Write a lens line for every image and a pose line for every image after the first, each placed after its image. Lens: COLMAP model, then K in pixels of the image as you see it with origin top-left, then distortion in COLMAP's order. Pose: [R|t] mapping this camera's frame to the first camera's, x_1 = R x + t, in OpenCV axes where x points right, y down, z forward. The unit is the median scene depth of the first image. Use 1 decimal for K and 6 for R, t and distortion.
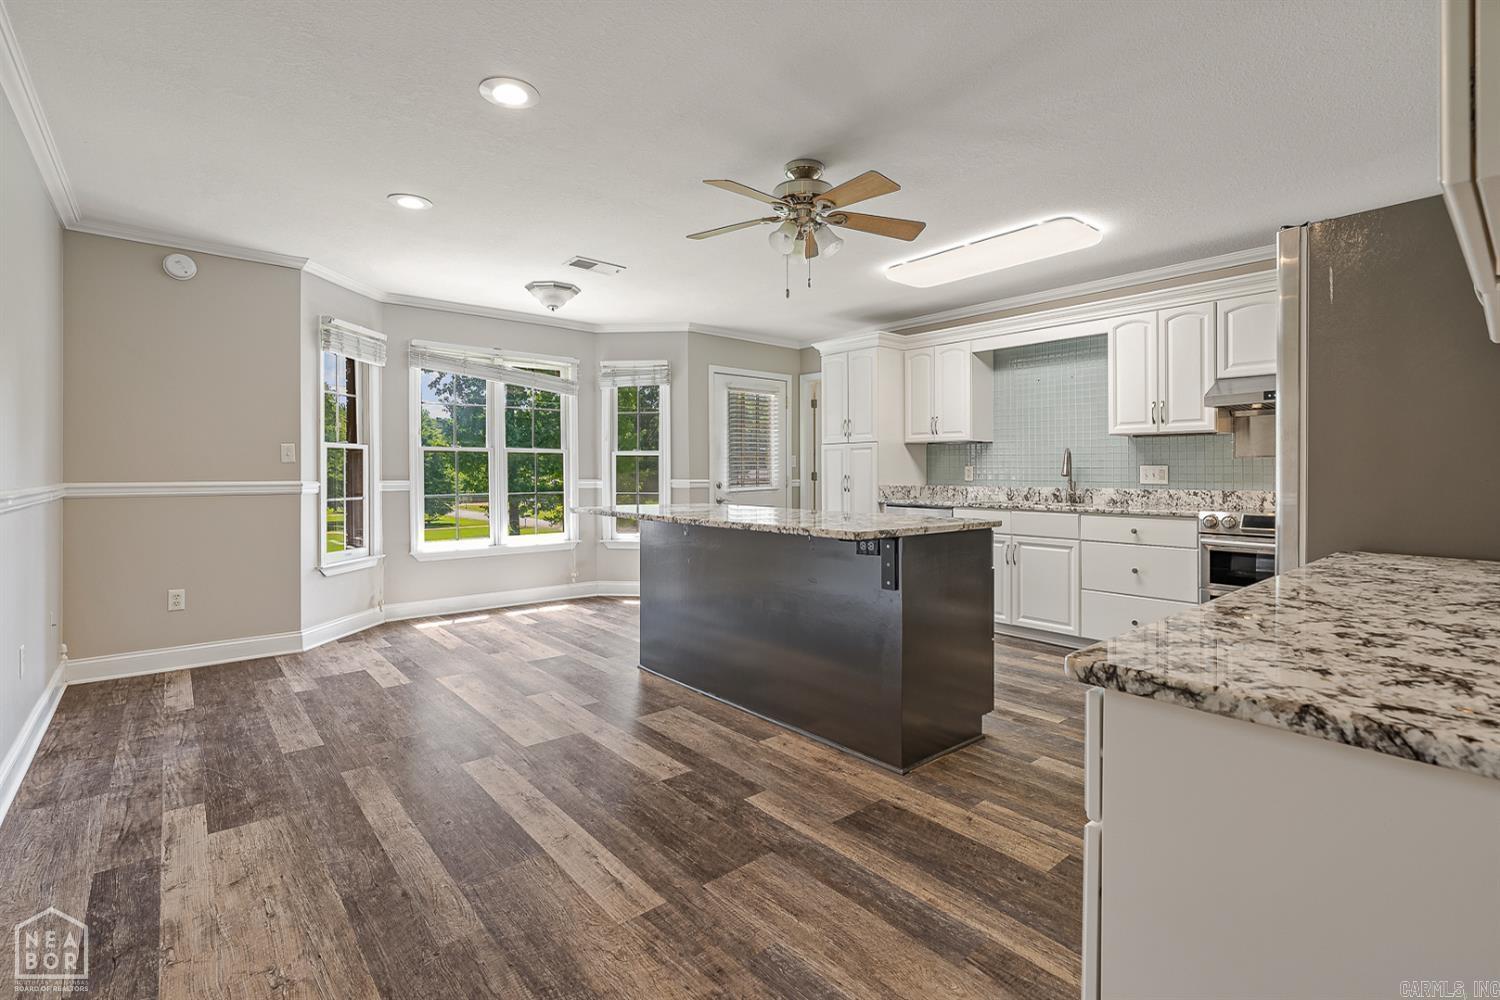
lens RADIAL K [[688.0, 0, 748.6], [0, 688.0, 487.4], [0, 0, 1]] dist [-0.008710, 0.004014]
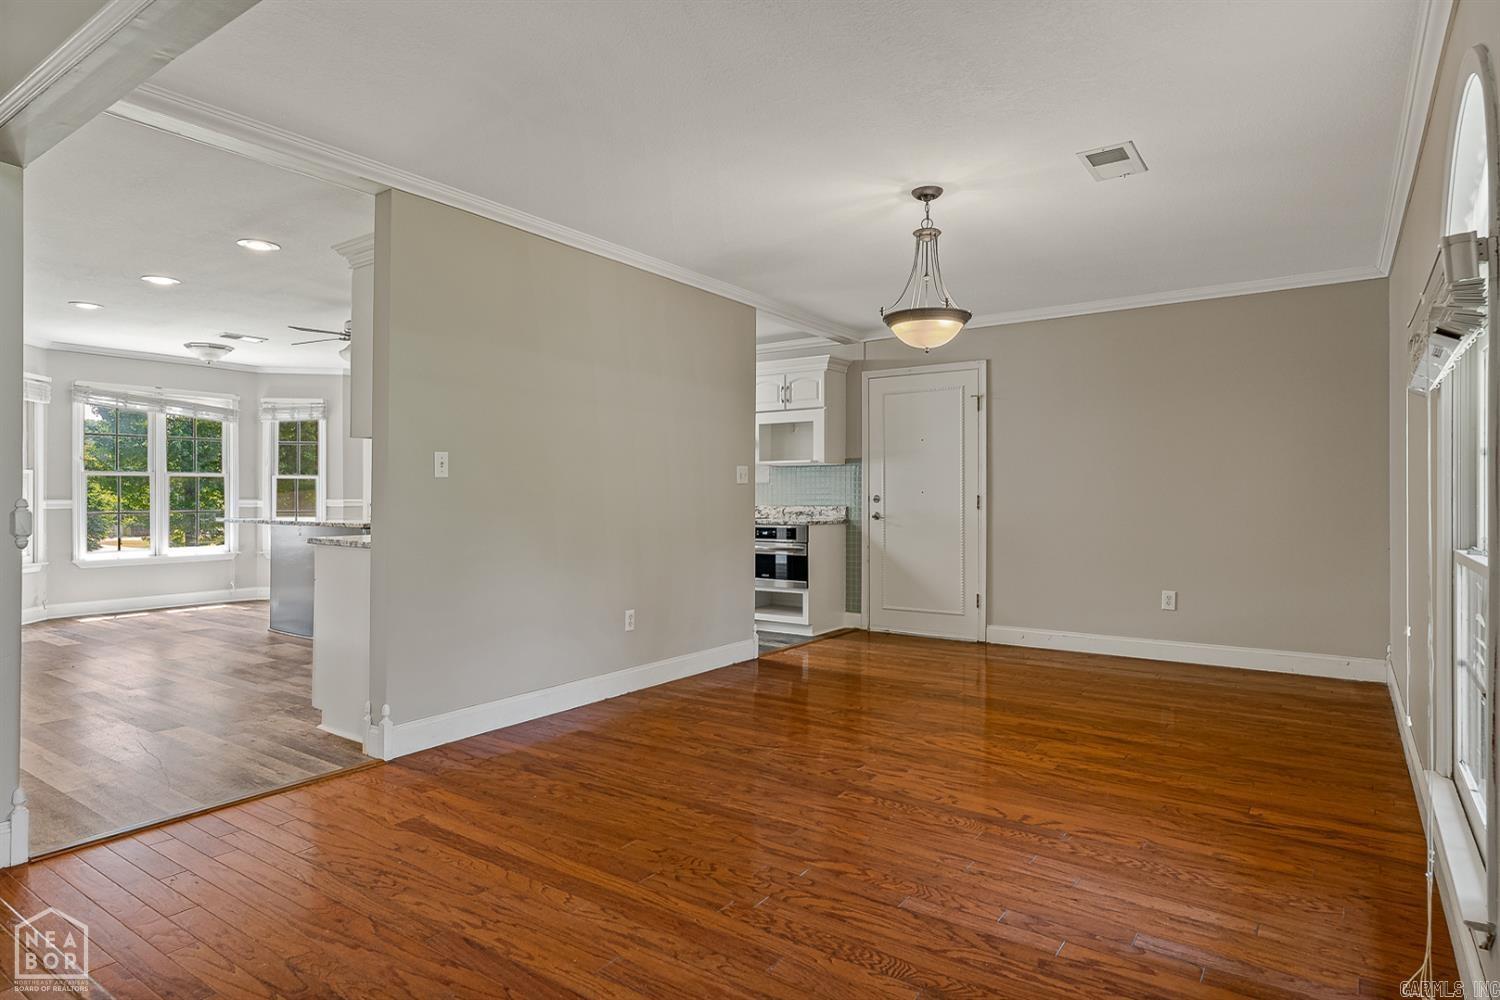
lens RADIAL K [[835.7, 0, 756.6], [0, 835.7, 496.3], [0, 0, 1]] dist [-0.000435, -0.002408]
pose [[0.966402, 0.000318, 0.257037, 0.329002], [0.004701, 0.999810, -0.018910, 0.019618], [-0.256994, 0.019483, 0.966217, -0.825836]]
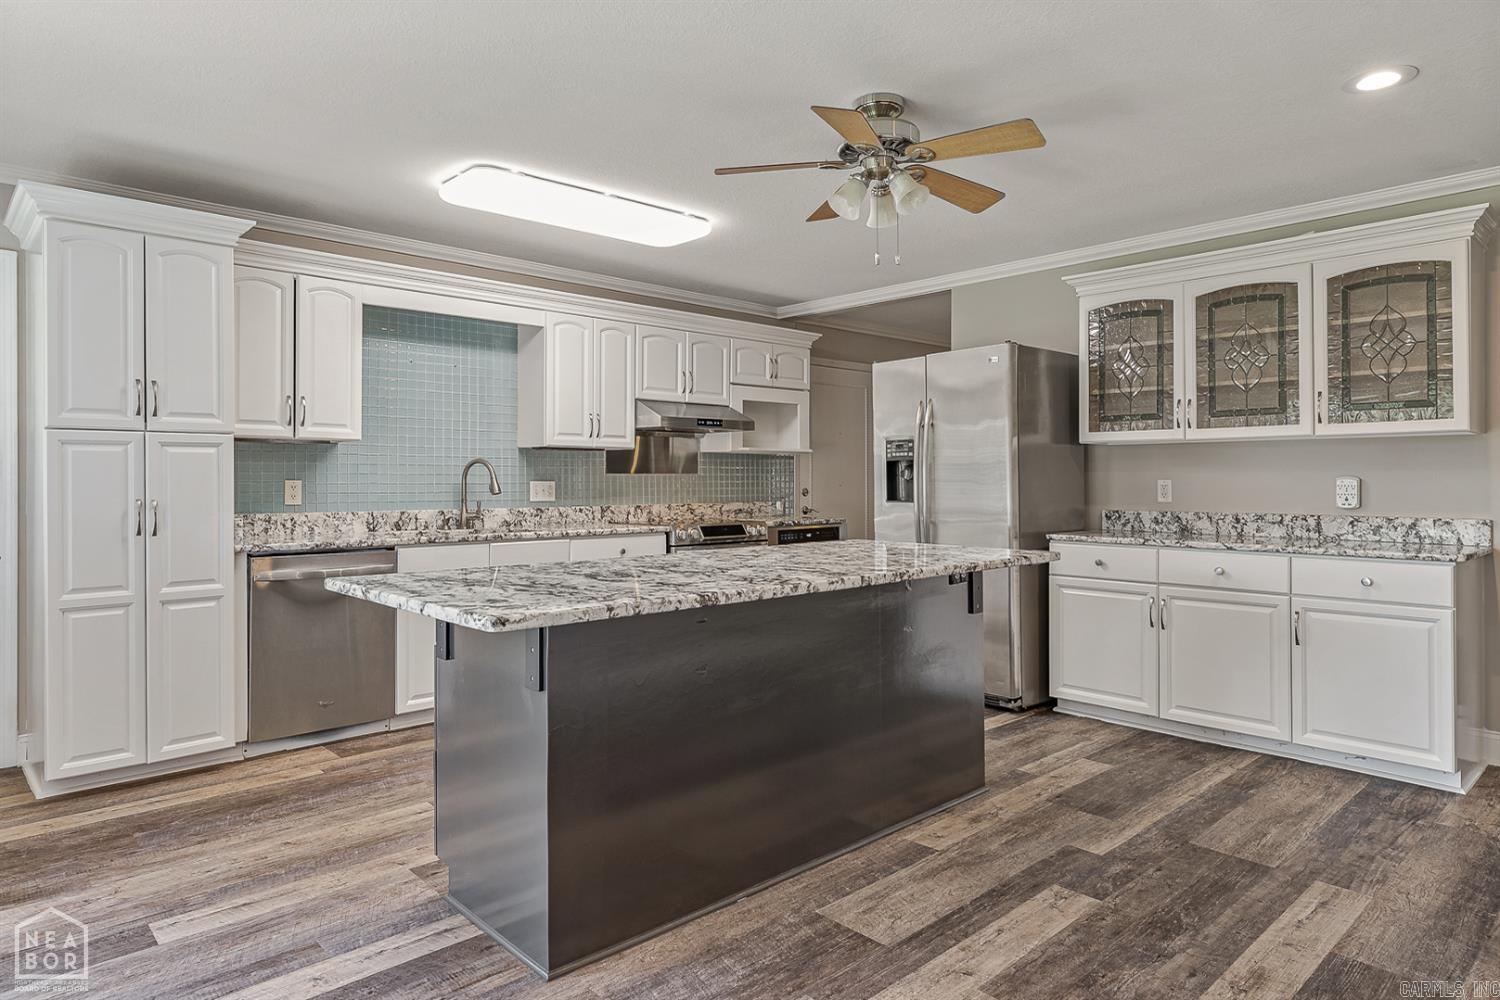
lens RADIAL K [[899.2, 0, 752.3], [0, 899.2, 488.1], [0, 0, 1]] dist [0.000992, 0.001280]
pose [[-0.055246, -0.010073, 0.998422, -0.651088], [0.020500, 0.999727, 0.011221, -0.032317], [-0.998262, 0.021087, -0.055024, 0.843478]]
